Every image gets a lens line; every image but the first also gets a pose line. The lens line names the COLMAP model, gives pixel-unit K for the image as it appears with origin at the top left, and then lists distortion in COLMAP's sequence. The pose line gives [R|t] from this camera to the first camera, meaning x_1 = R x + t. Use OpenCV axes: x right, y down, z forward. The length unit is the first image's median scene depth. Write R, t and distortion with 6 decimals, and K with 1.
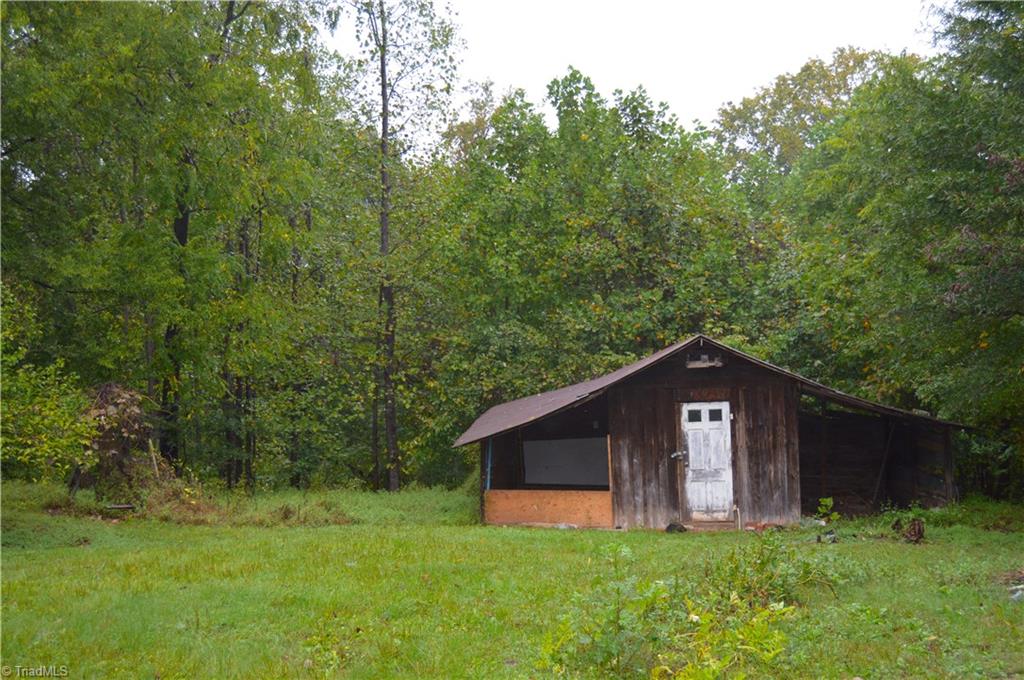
lens RADIAL K [[1053.9, 0, 512.0], [0, 1053.9, 340.0], [0, 0, 1]] dist [-0.108900, 0.144150]
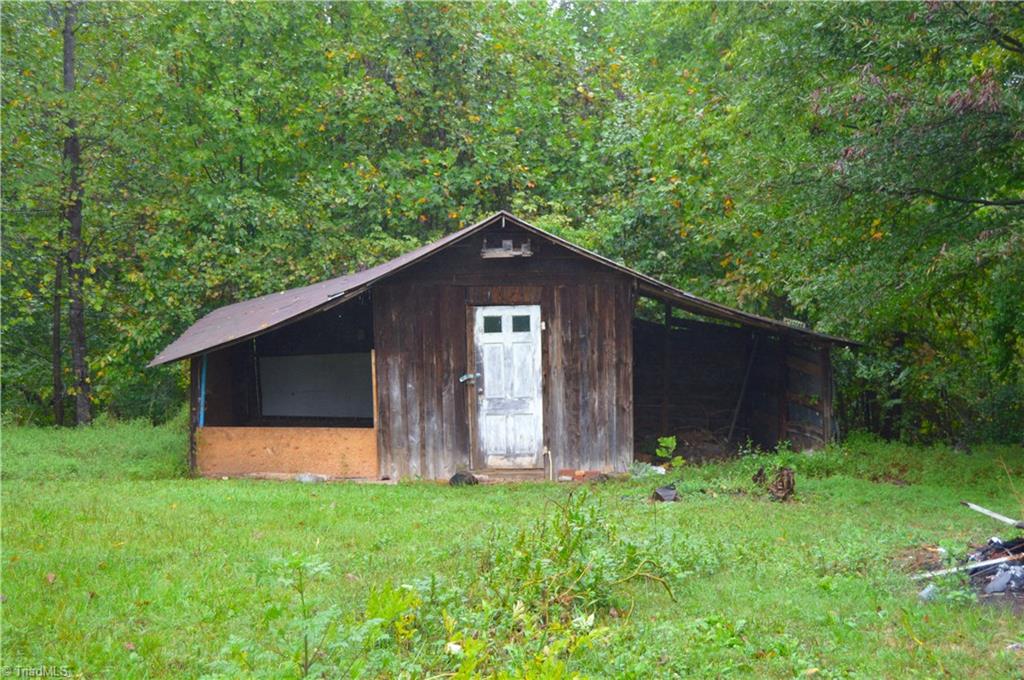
lens RADIAL K [[1272.1, 0, 512.0], [0, 1272.1, 340.0], [0, 0, 1]] dist [-0.134595, 0.628227]
pose [[0.986745, 0.004090, 0.162229, 0.044831], [-0.018624, 0.995931, 0.088174, 0.005316], [-0.161208, -0.090027, 0.982806, 0.135033]]
